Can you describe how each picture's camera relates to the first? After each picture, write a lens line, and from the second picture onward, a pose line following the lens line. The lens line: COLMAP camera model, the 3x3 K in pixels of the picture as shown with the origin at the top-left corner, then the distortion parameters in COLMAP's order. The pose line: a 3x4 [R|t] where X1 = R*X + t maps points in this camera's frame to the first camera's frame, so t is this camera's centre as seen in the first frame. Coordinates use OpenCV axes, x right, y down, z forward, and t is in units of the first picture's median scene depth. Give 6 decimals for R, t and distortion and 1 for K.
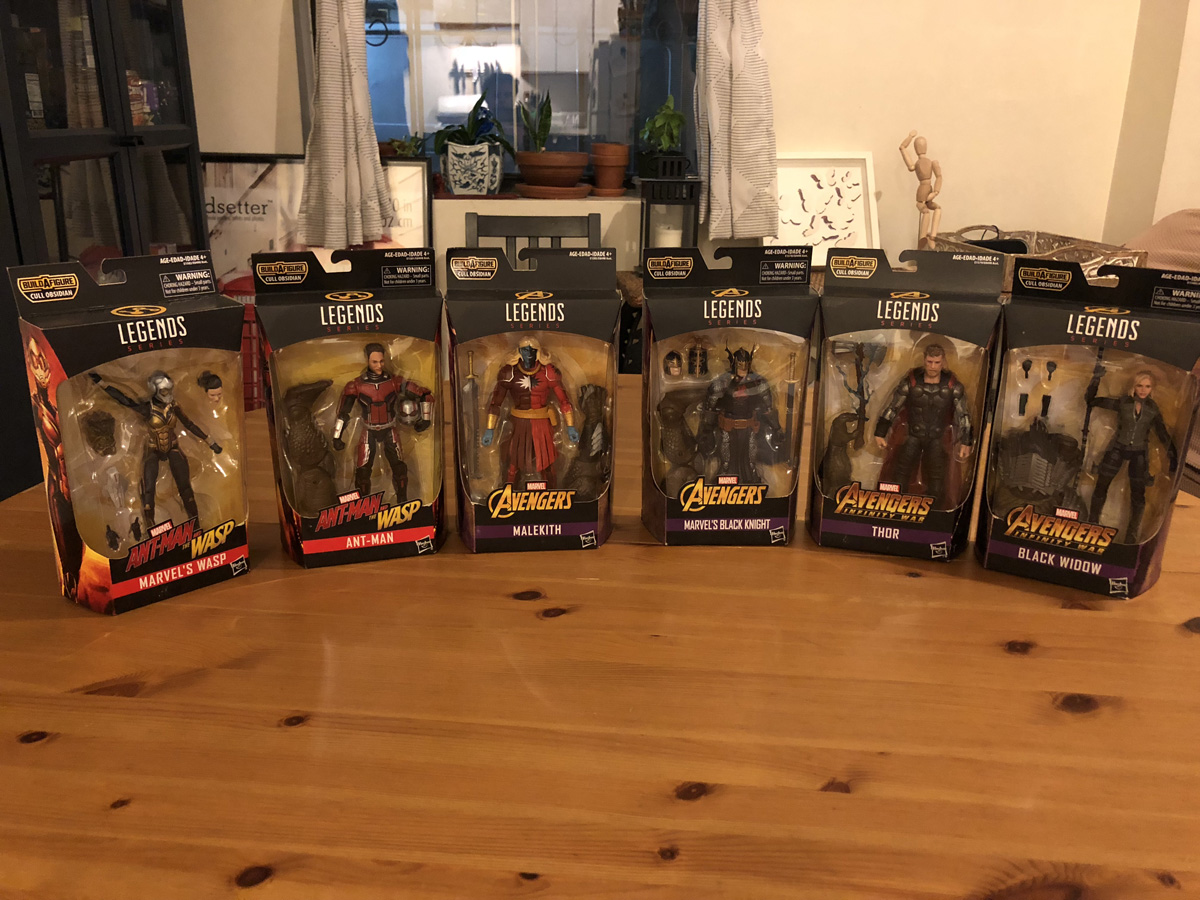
lens RADIAL K [[997.7, 0, 591.8], [0, 997.7, 448.2], [0, 0, 1]] dist [-0.011829, 0.000453]
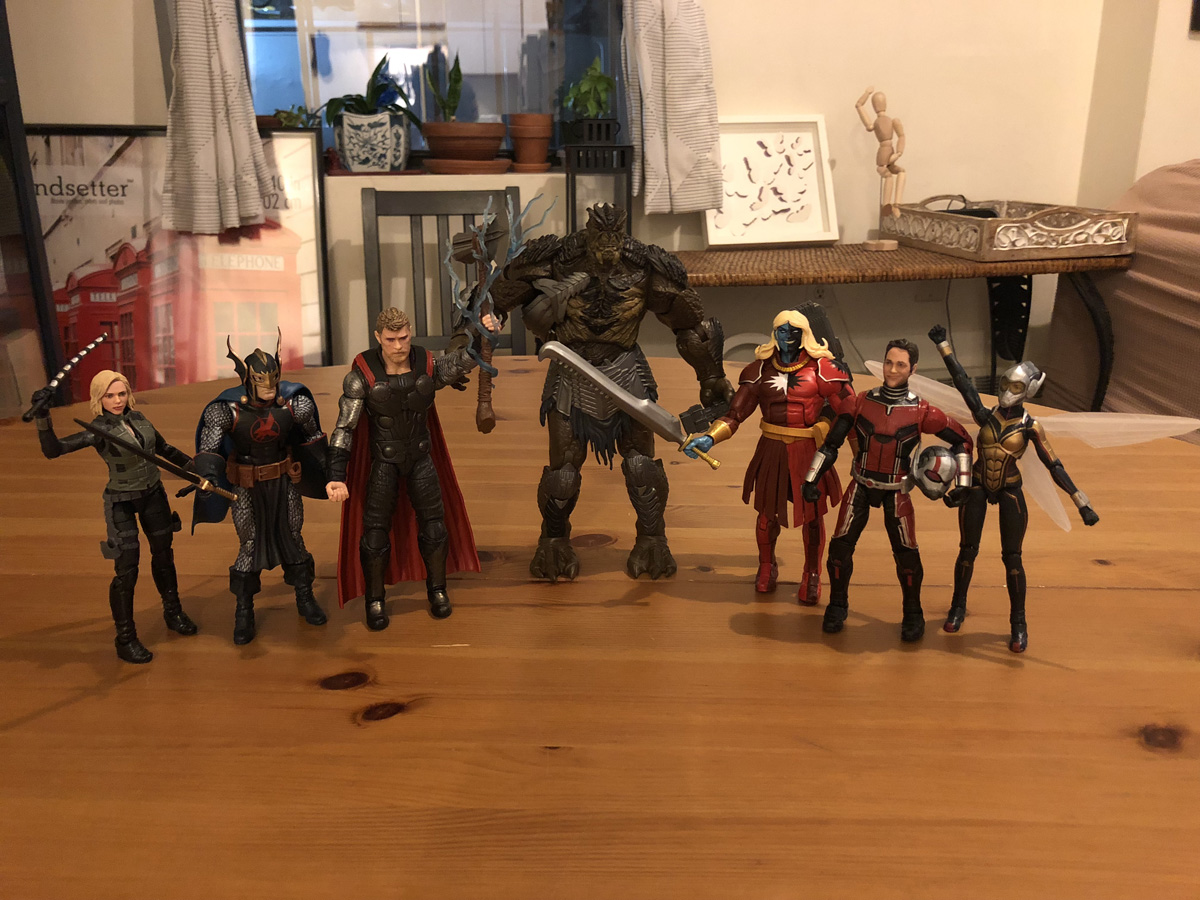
lens RADIAL K [[1000.8, 0, 598.3], [0, 1000.8, 447.1], [0, 0, 1]] dist [-0.002340, 0.009296]
pose [[0.997800, -0.035131, 0.056218, 0.020042], [0.036060, 0.999228, -0.015599, 0.007162], [-0.055627, 0.017592, 0.998297, 0.129123]]
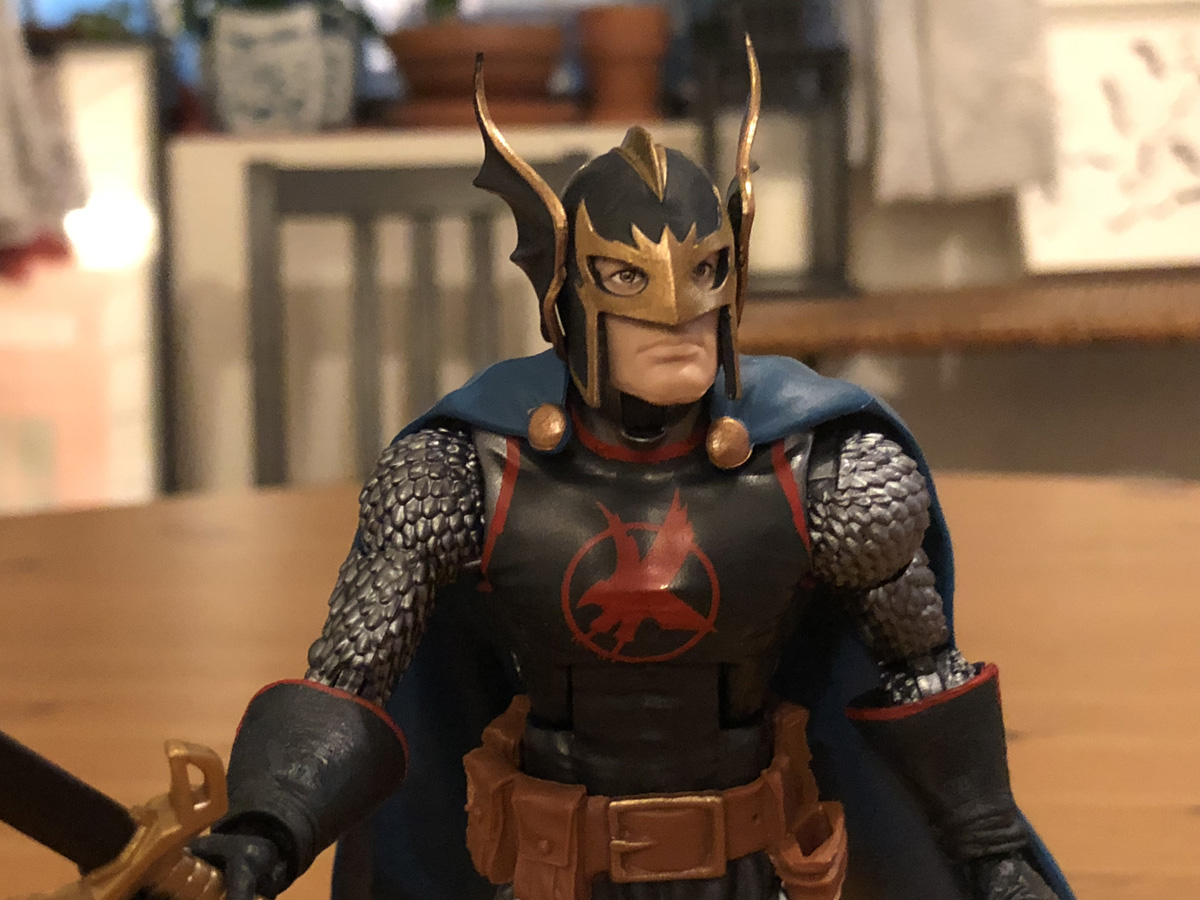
lens RADIAL K [[2023.6, 0, 595.0], [0, 2023.6, 426.8], [0, 0, 1]] dist [0.127986, -0.098157]
pose [[0.998800, -0.039520, -0.028917, 0.027487], [0.033592, 0.982609, -0.182624, 0.014700], [0.035631, 0.181433, 0.982758, 0.242252]]
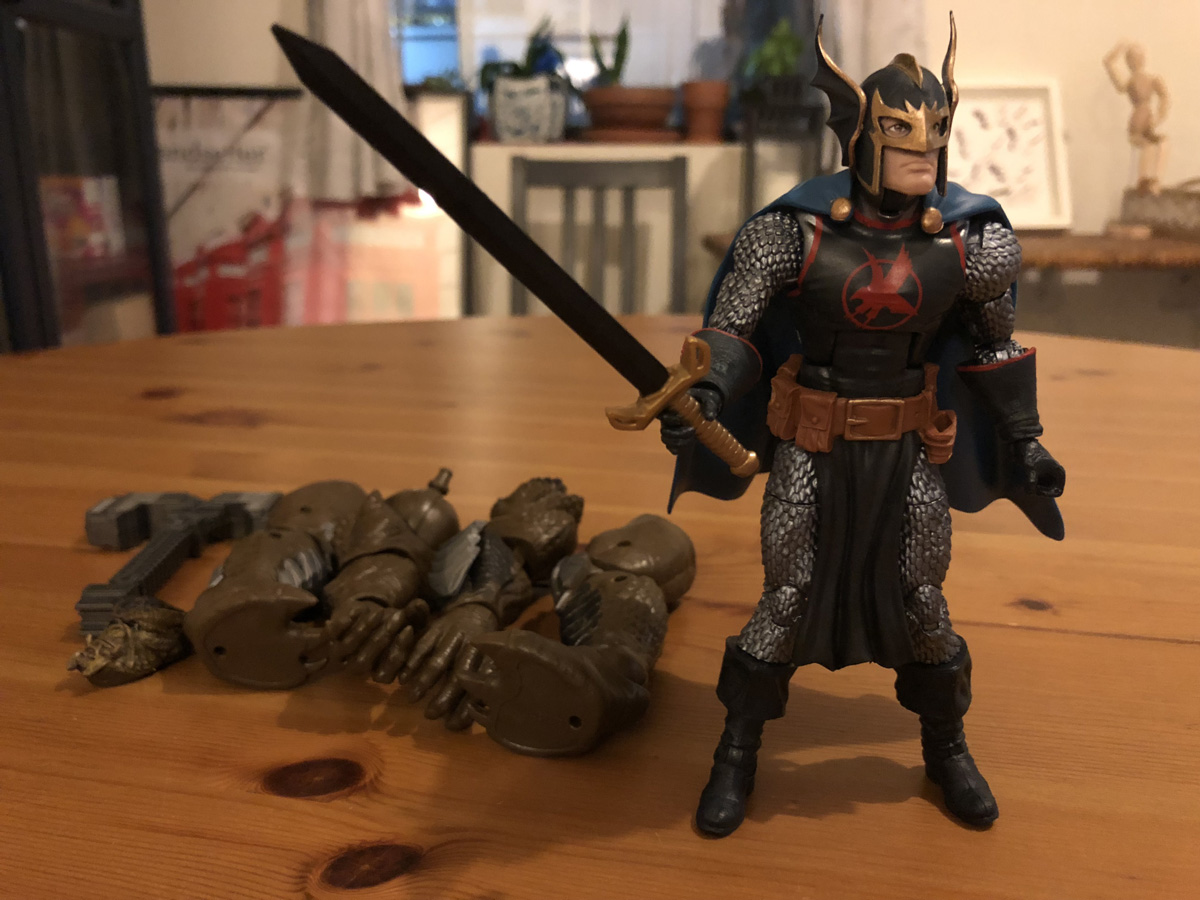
lens RADIAL K [[1017.7, 0, 595.5], [0, 1017.7, 447.8], [0, 0, 1]] dist [-0.003757, -0.002443]
pose [[0.995441, 0.016487, -0.093941, 0.014080], [-0.020991, 0.998667, -0.047163, 0.021947], [0.093038, 0.048920, 0.994460, 0.239926]]
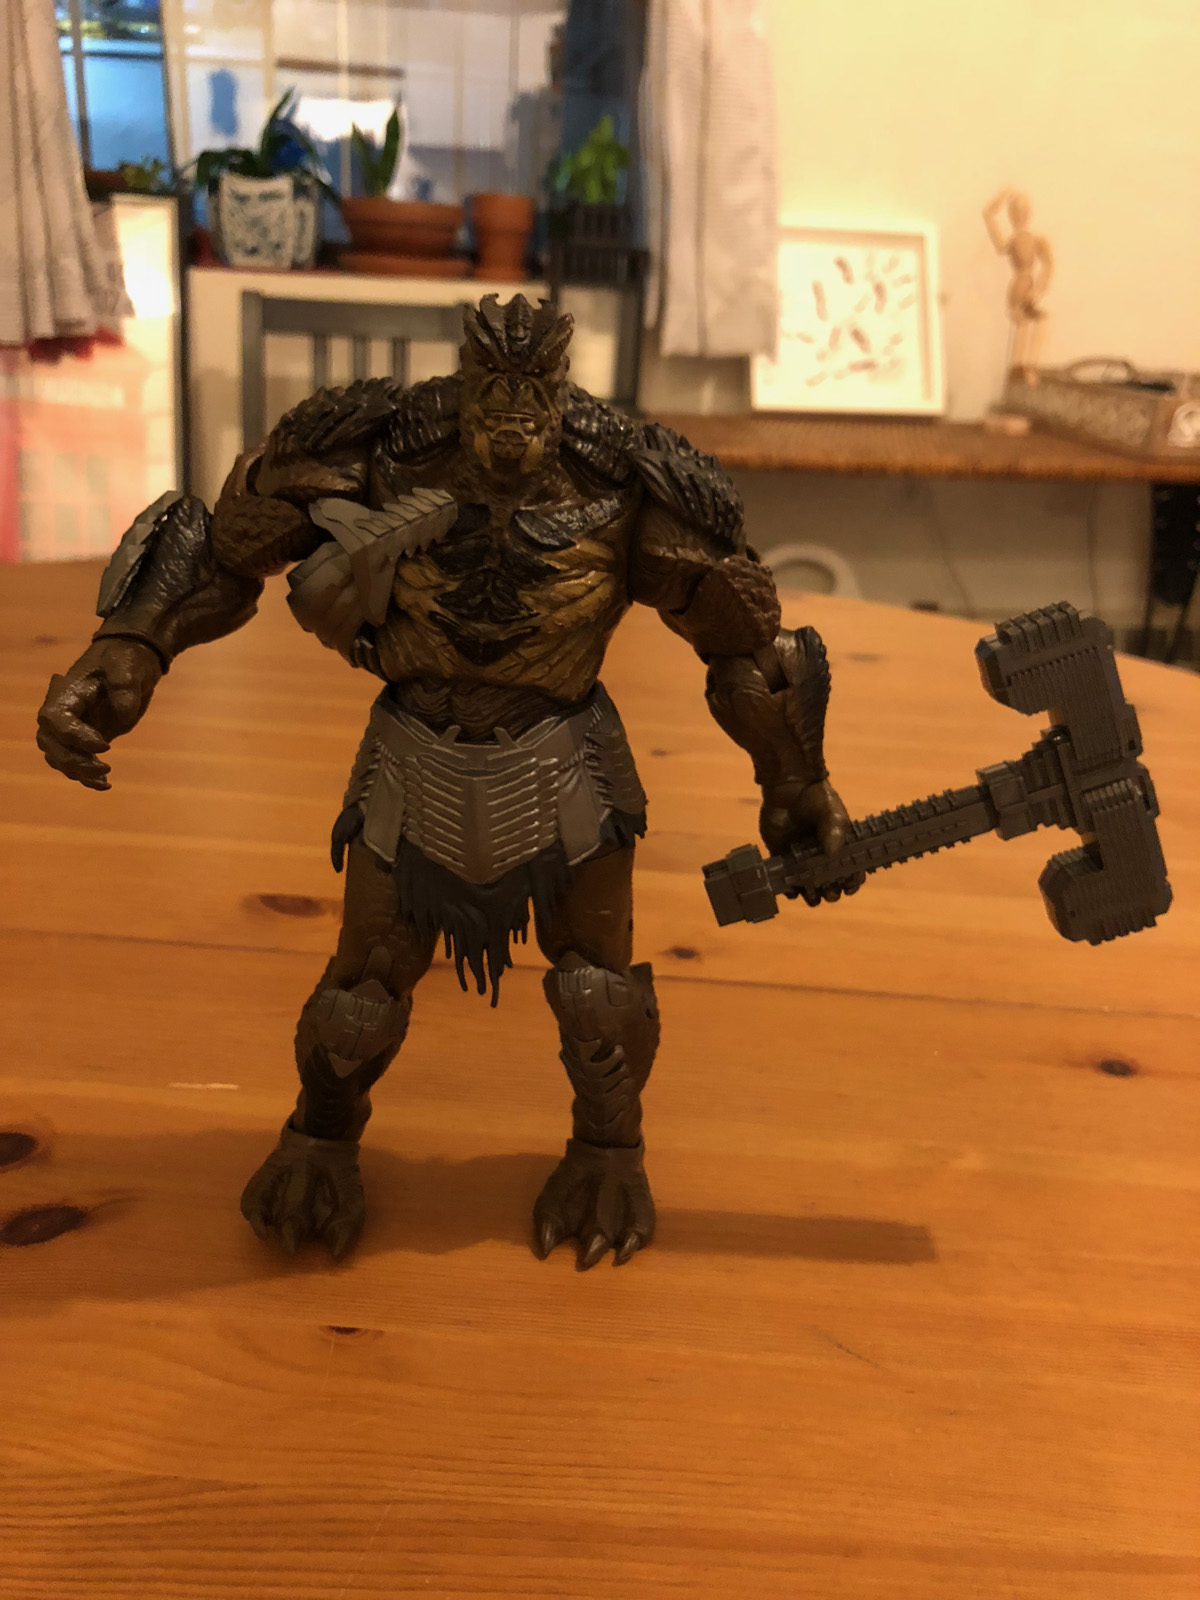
lens RADIAL K [[1354.2, 0, 608.7], [0, 1354.2, 800.4], [0, 0, 1]] dist [-0.011803, 0.016285]
pose [[0.997367, 0.018750, 0.070051, 0.035099], [-0.023486, 0.997450, 0.067401, -0.000478], [-0.068609, -0.068868, 0.995264, 0.186868]]
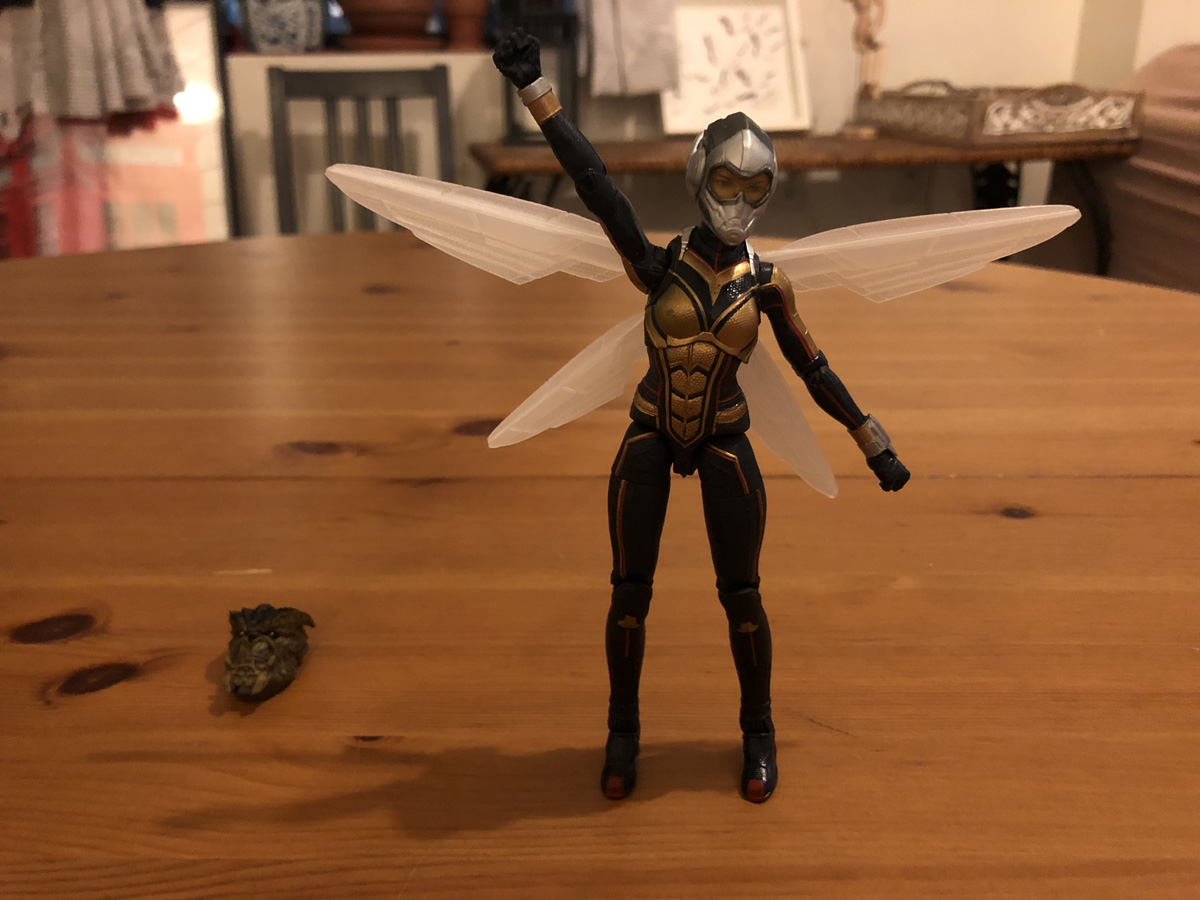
lens RADIAL K [[1025.7, 0, 591.5], [0, 1025.7, 446.5], [0, 0, 1]] dist [-0.058028, 0.095370]
pose [[0.995089, -0.050565, 0.085096, 0.035788], [0.046798, 0.997858, 0.045706, 0.024276], [-0.087225, -0.041499, 0.995324, 0.204861]]
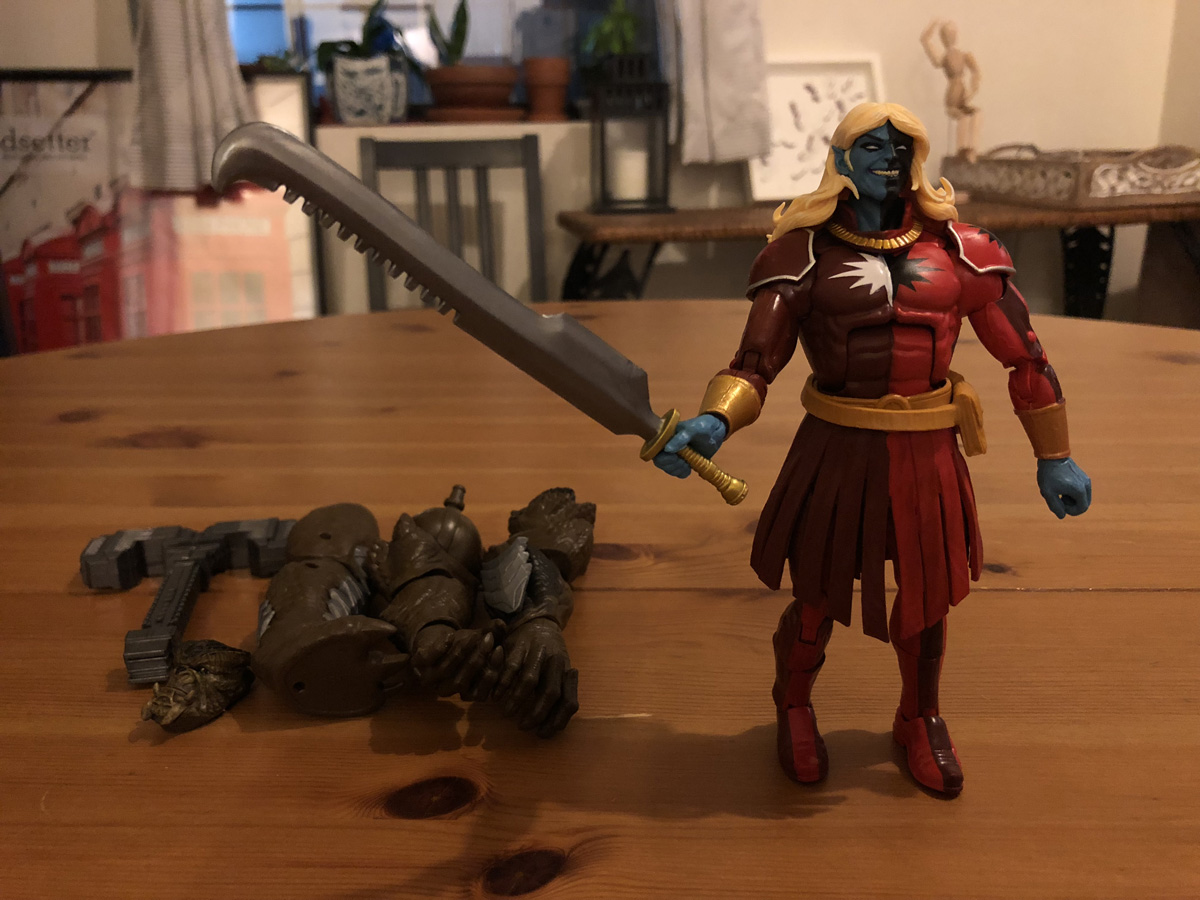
lens RADIAL K [[1015.6, 0, 593.4], [0, 1015.6, 445.0], [0, 0, 1]] dist [-0.011803, 0.016285]
pose [[0.996862, -0.048818, 0.062306, -0.010037], [0.050007, 0.998593, -0.017671, 0.016111], [-0.061356, 0.020732, 0.997901, 0.230675]]
